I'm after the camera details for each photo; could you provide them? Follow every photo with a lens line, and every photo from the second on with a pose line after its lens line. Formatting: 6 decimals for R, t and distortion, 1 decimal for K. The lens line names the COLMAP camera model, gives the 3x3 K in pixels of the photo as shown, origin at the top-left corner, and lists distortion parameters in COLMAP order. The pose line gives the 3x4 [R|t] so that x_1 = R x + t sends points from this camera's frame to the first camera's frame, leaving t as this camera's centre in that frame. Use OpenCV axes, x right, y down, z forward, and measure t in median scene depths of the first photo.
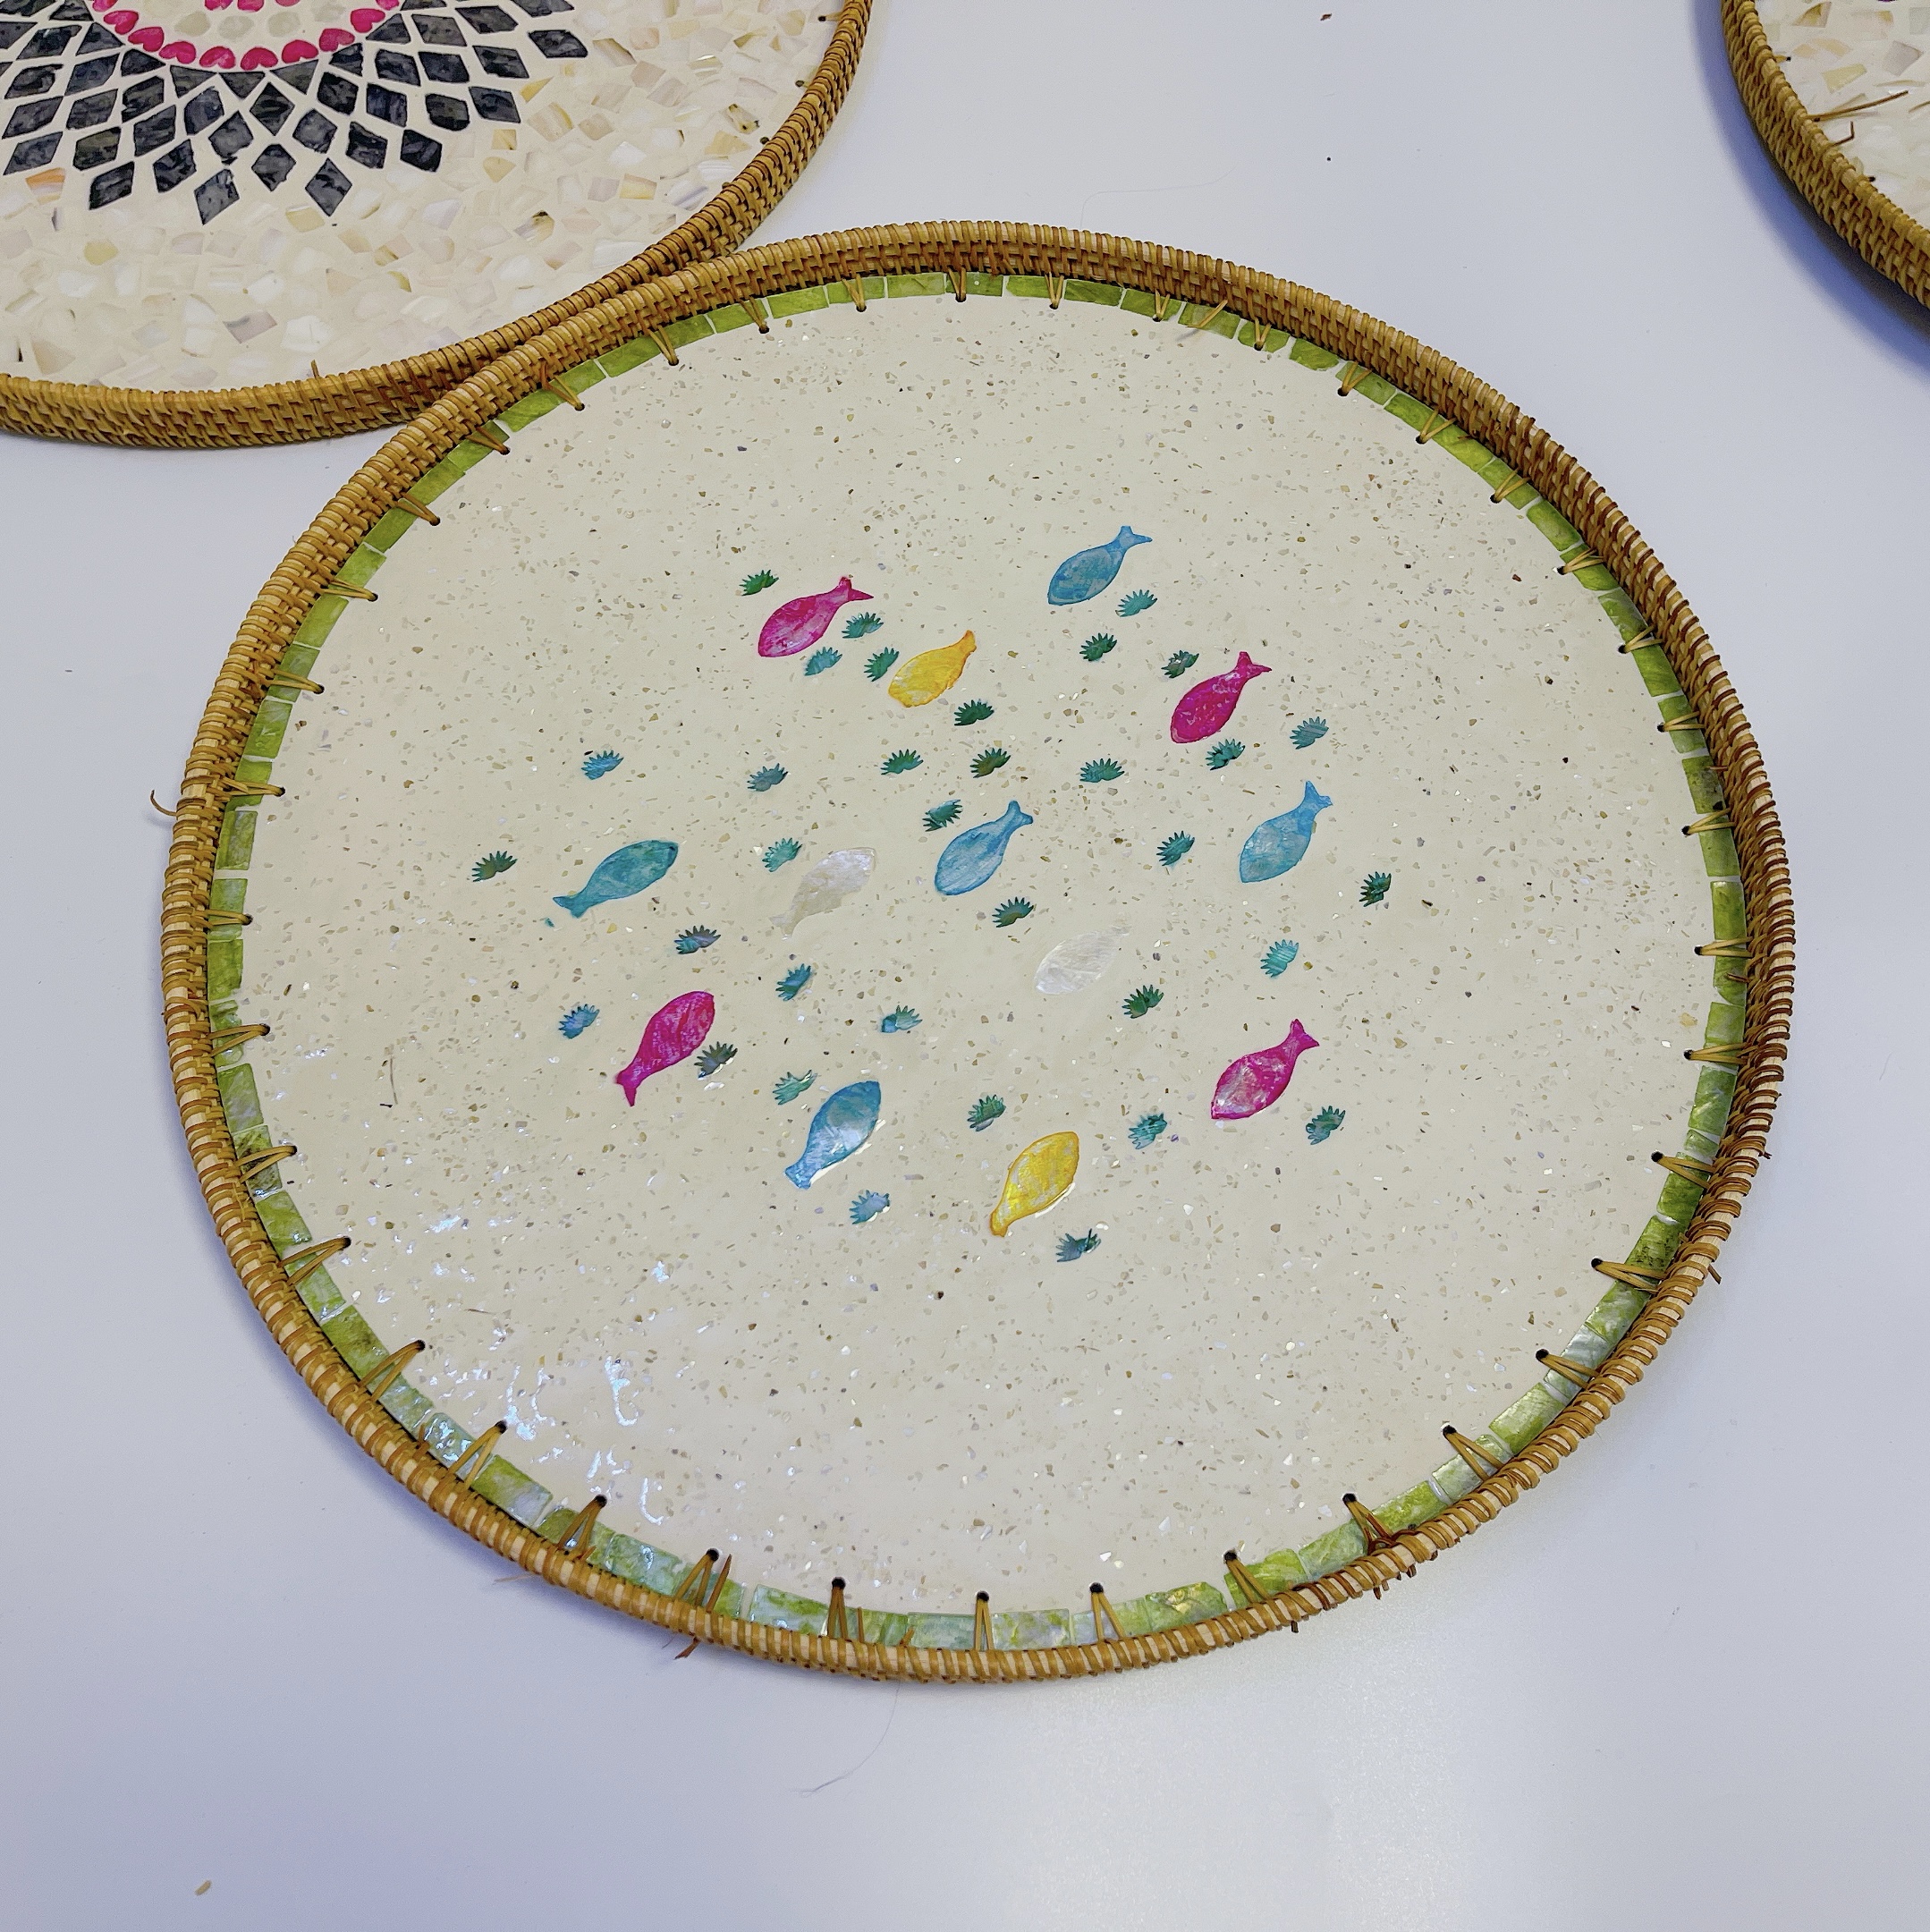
lens RADIAL K [[1954.0, 0, 965.0], [0, 1954.0, 966.0], [0, 0, 1]] dist [0.119264, -0.315331]
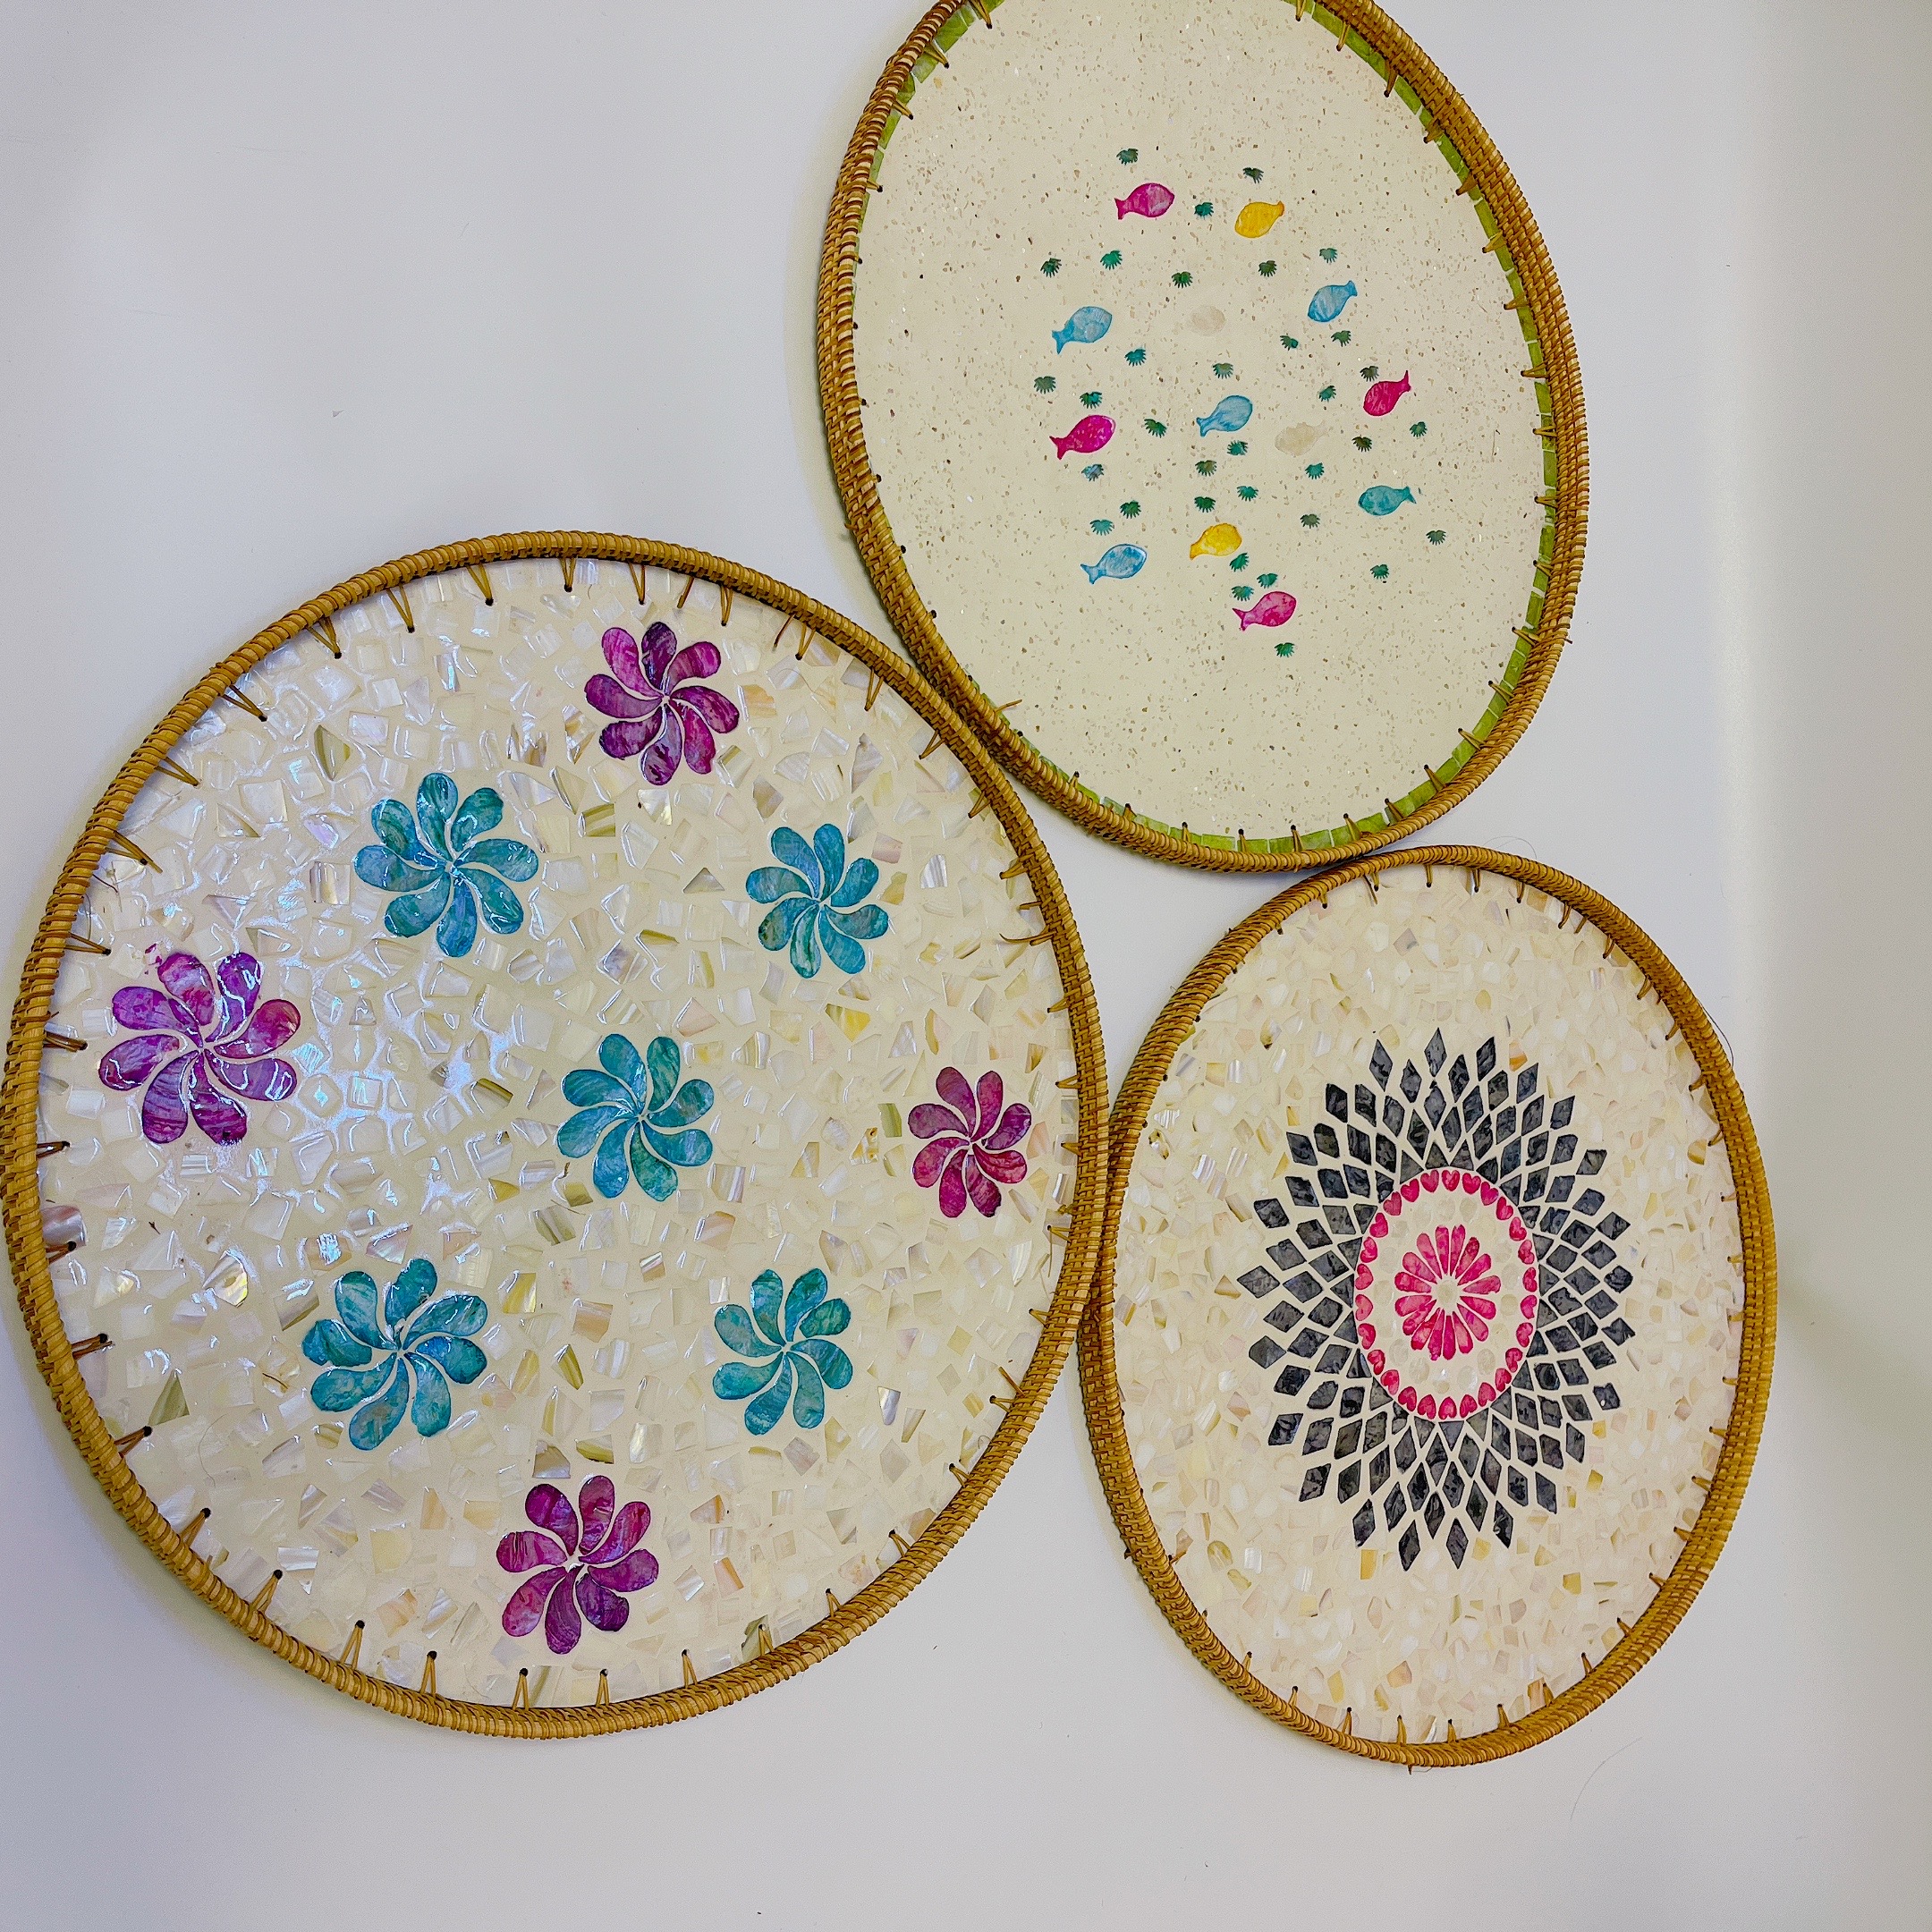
lens RADIAL K [[1953.8, 0, 963.6], [0, 1953.8, 961.2], [0, 0, 1]] dist [0.103643, -0.243078]
pose [[-0.813118, -0.355309, -0.461079, 0.770320], [0.048921, -0.831007, 0.554106, -1.337333], [-0.580039, 0.427997, 0.693089, 0.169629]]
